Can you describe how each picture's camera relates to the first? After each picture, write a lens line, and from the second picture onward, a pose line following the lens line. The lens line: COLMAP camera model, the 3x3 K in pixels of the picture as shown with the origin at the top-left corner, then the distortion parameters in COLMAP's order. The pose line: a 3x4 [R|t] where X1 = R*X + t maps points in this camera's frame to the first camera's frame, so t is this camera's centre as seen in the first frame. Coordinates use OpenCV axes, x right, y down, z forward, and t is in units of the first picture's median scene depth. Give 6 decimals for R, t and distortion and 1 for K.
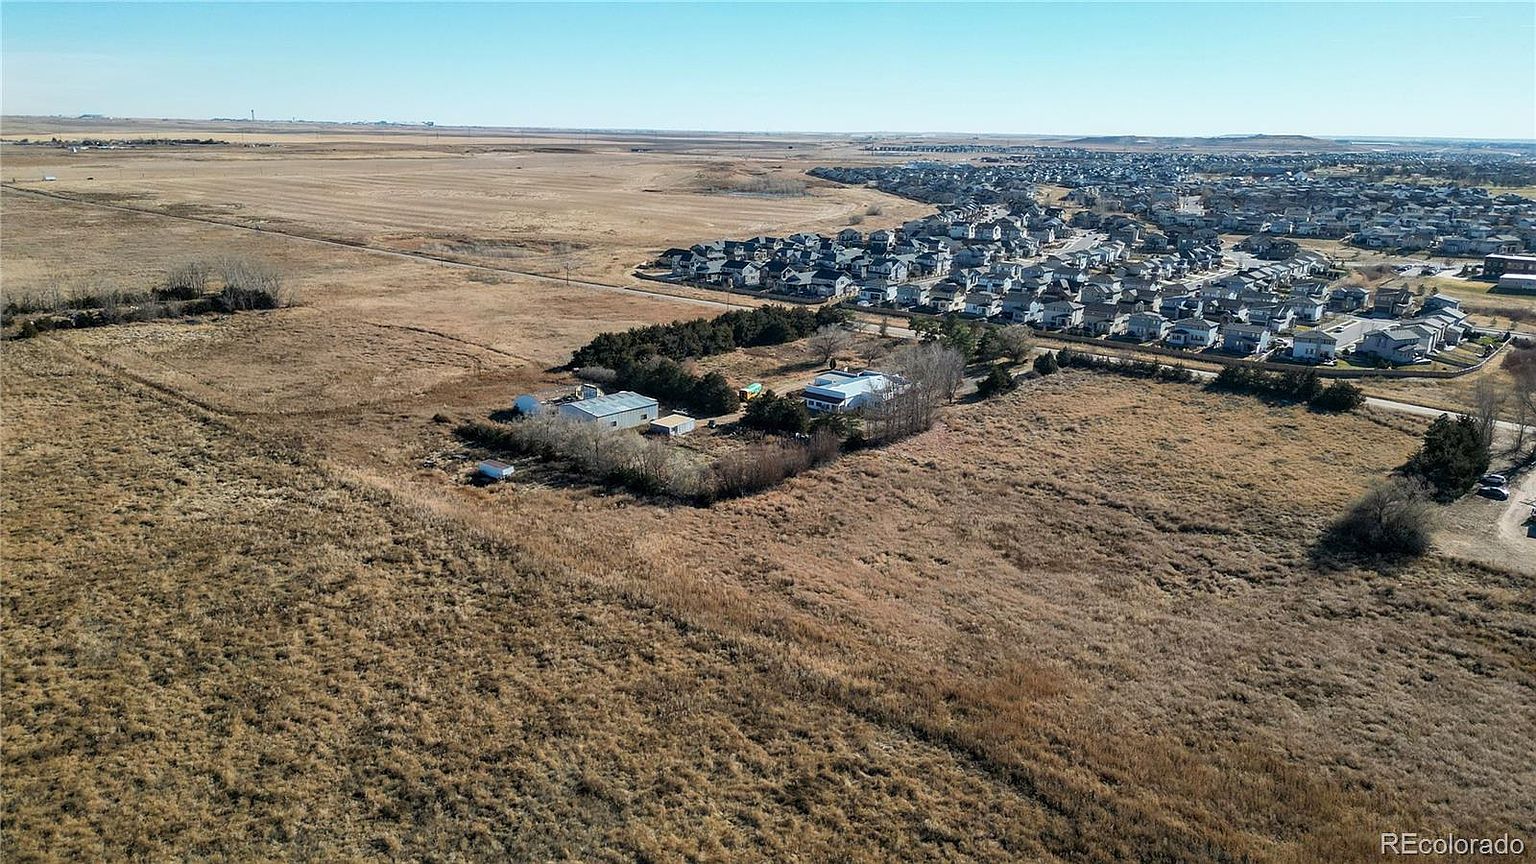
lens RADIAL K [[1074.8, 0, 768.0], [0, 1074.8, 432.0], [0, 0, 1]] dist [0.077735, -0.077707]
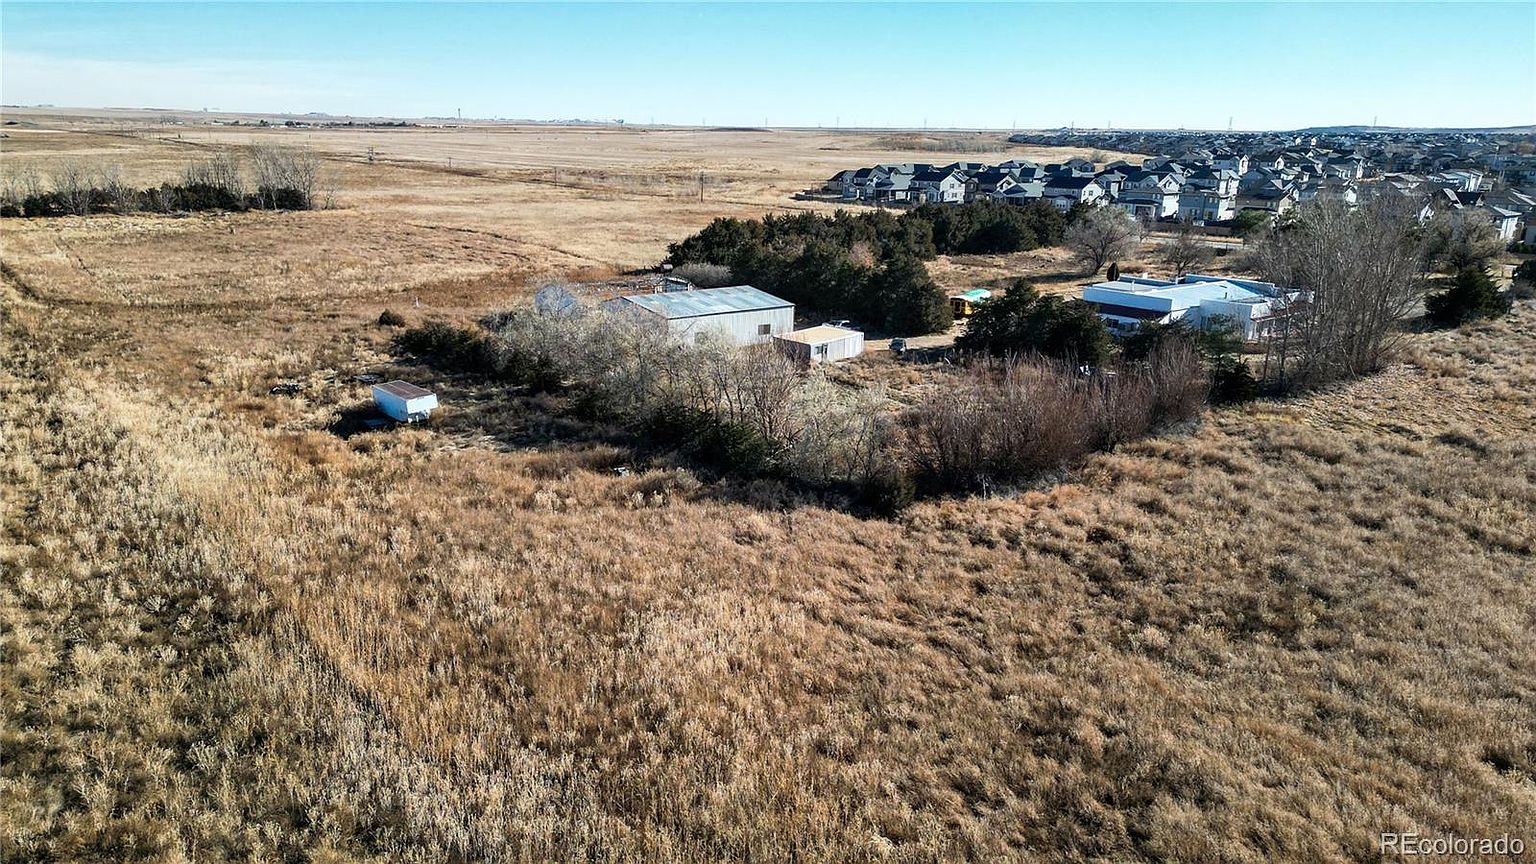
lens RADIAL K [[1074.8, 0, 768.0], [0, 1074.8, 432.0], [0, 0, 1]] dist [0.077735, -0.077707]
pose [[0.986887, 0.044608, -0.155128, -0.036607], [-0.044725, 0.998996, 0.002739, 0.037118], [0.155095, 0.004235, 0.987891, 0.557625]]
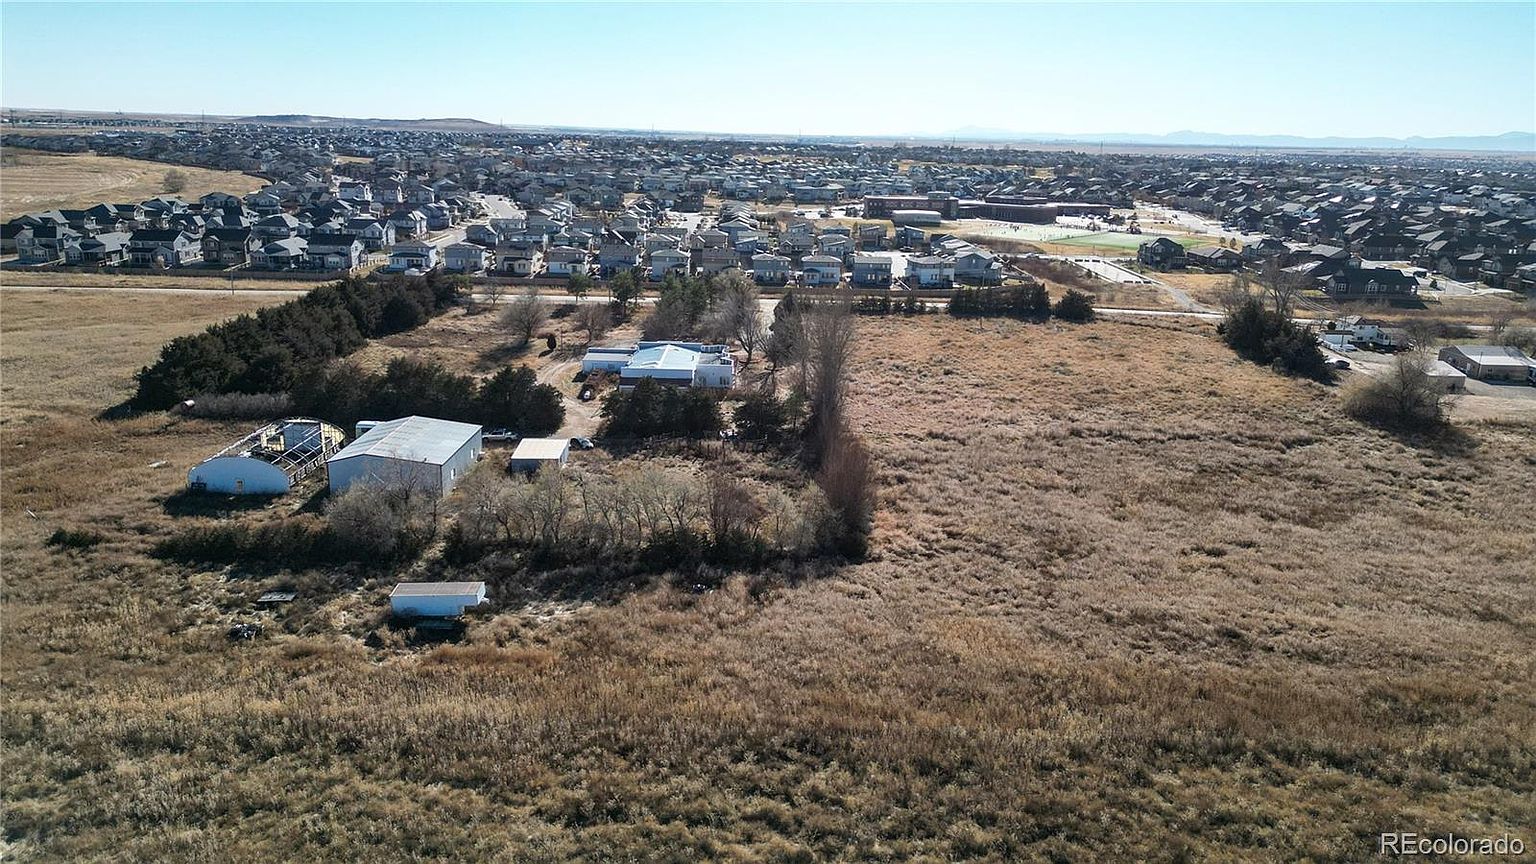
lens RADIAL K [[1074.8, 0, 768.0], [0, 1074.8, 432.0], [0, 0, 1]] dist [0.077735, -0.077707]
pose [[0.751856, -0.174707, 0.635759, -0.406485], [0.166340, 0.983325, 0.073502, -0.046109], [-0.638000, 0.050489, 0.768380, 0.498284]]
